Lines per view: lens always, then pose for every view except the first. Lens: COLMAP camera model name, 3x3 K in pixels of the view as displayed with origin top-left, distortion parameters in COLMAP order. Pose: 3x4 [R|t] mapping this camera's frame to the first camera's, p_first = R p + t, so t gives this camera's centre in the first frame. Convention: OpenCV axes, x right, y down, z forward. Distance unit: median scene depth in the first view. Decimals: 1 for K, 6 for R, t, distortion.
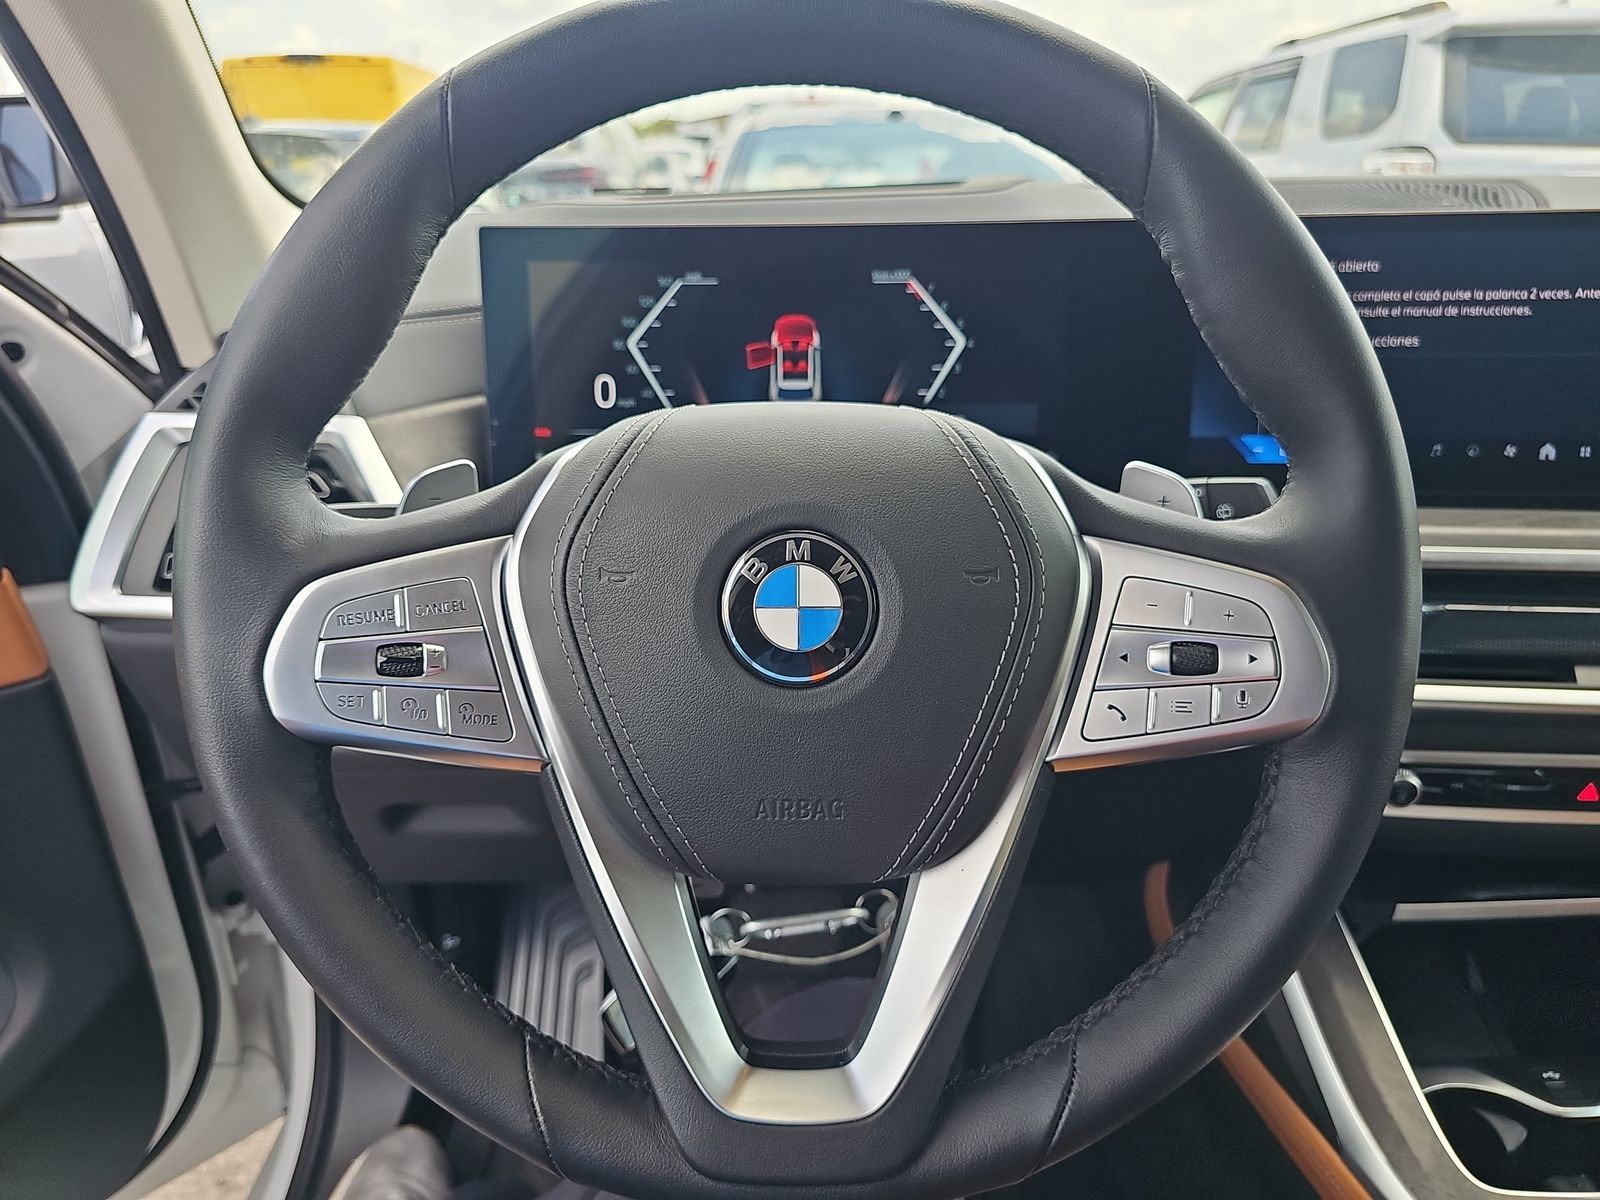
lens RADIAL K [[1099.6, 0, 788.4], [0, 1099.6, 608.7], [0, 0, 1]] dist [0.000030, -0.029482]
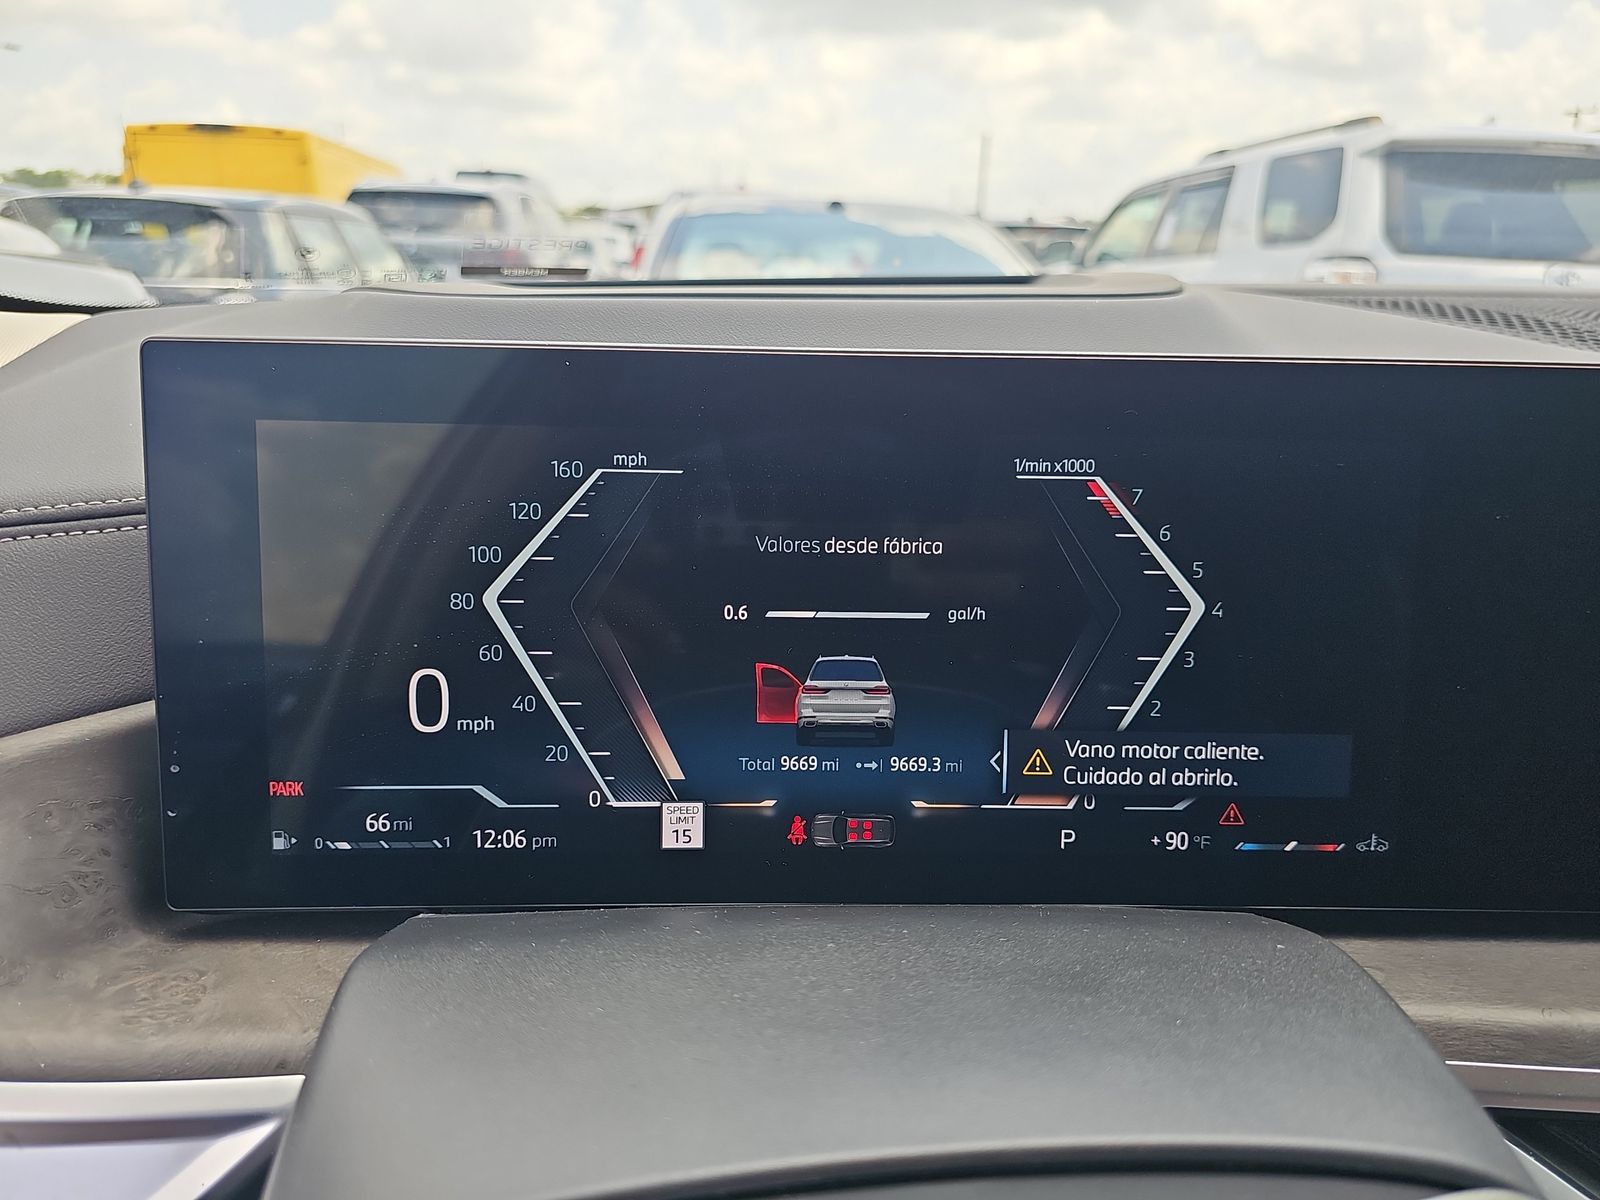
lens RADIAL K [[1080.4, 0, 800.0], [0, 1080.4, 600.0], [0, 0, 1]] dist [0.001966, -0.029522]
pose [[0.996368, 0.009521, 0.084613, -0.053021], [-0.003041, 0.997073, -0.076389, -0.208626], [-0.085093, 0.075855, 0.993481, 0.548287]]
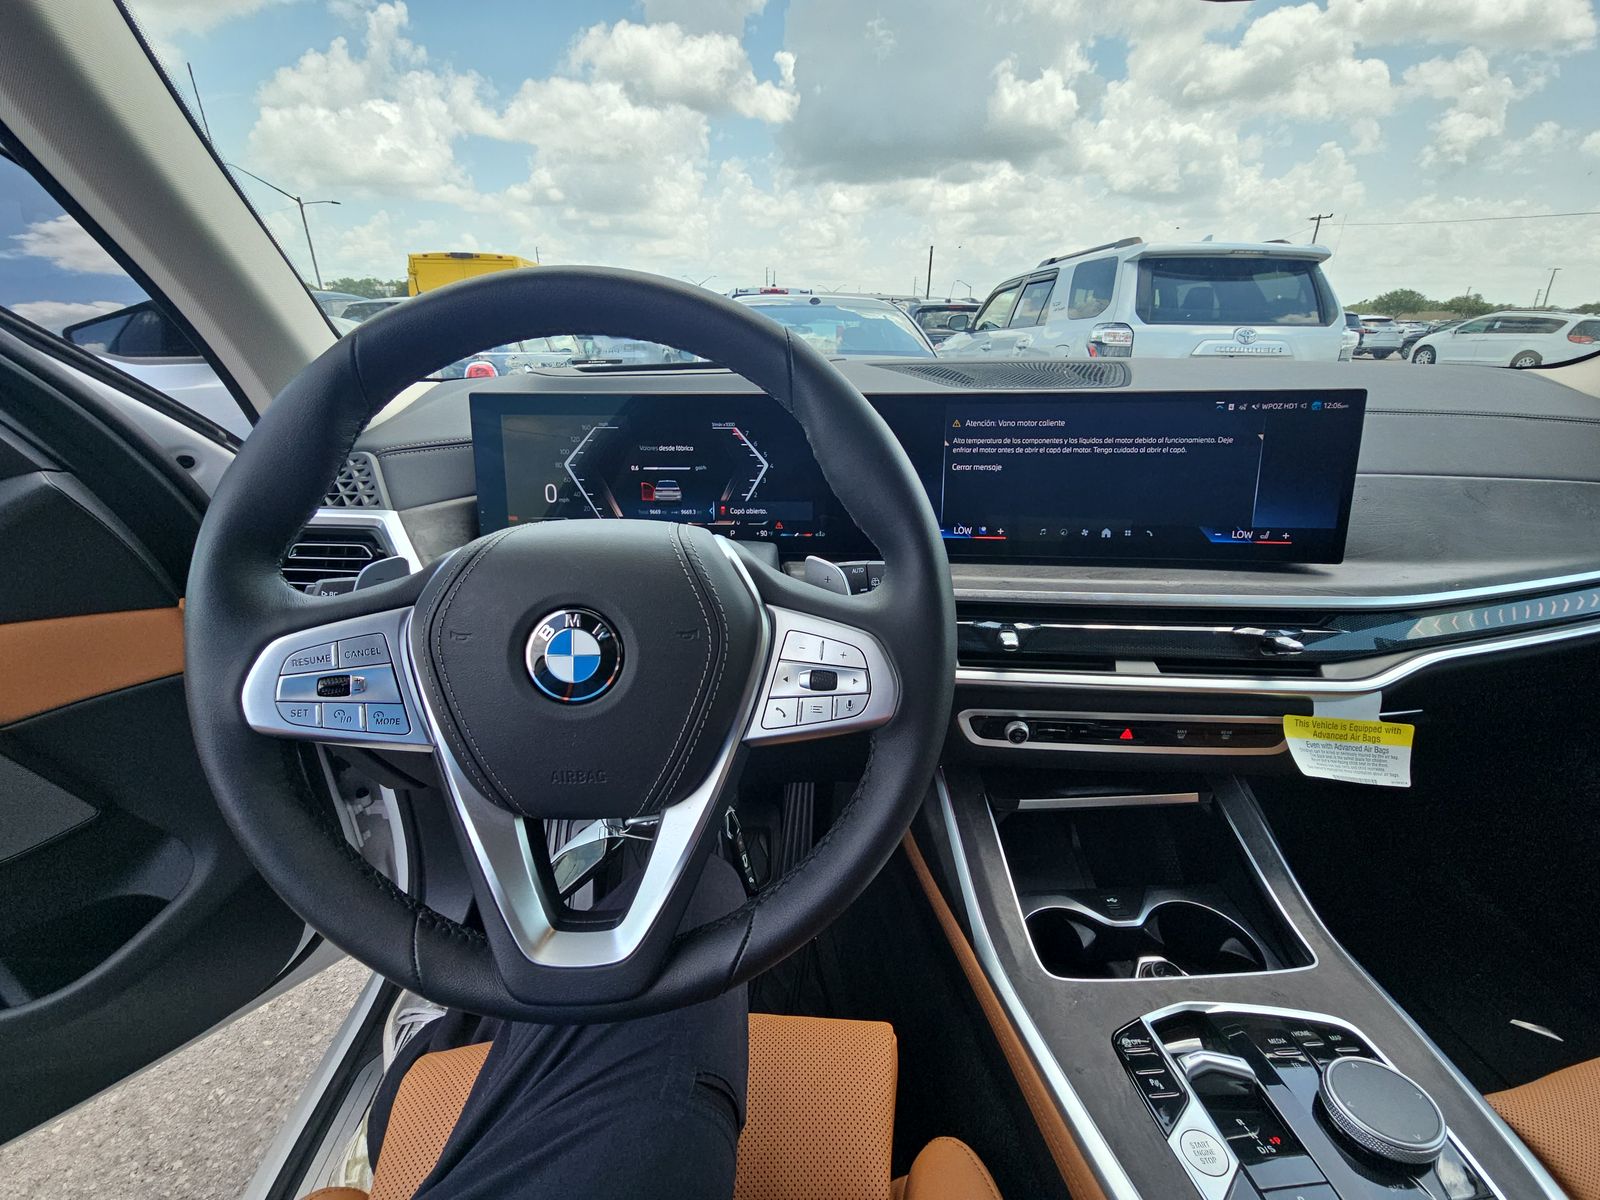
lens RADIAL K [[657.0, 0, 803.3], [0, 657.0, 591.4], [0, 0, 1]] dist [0.000506, -0.006891]
pose [[0.998817, -0.003392, 0.048502, 0.164012], [0.003353, 0.999994, 0.000874, -0.051628], [-0.048505, -0.000711, 0.998823, 0.001149]]
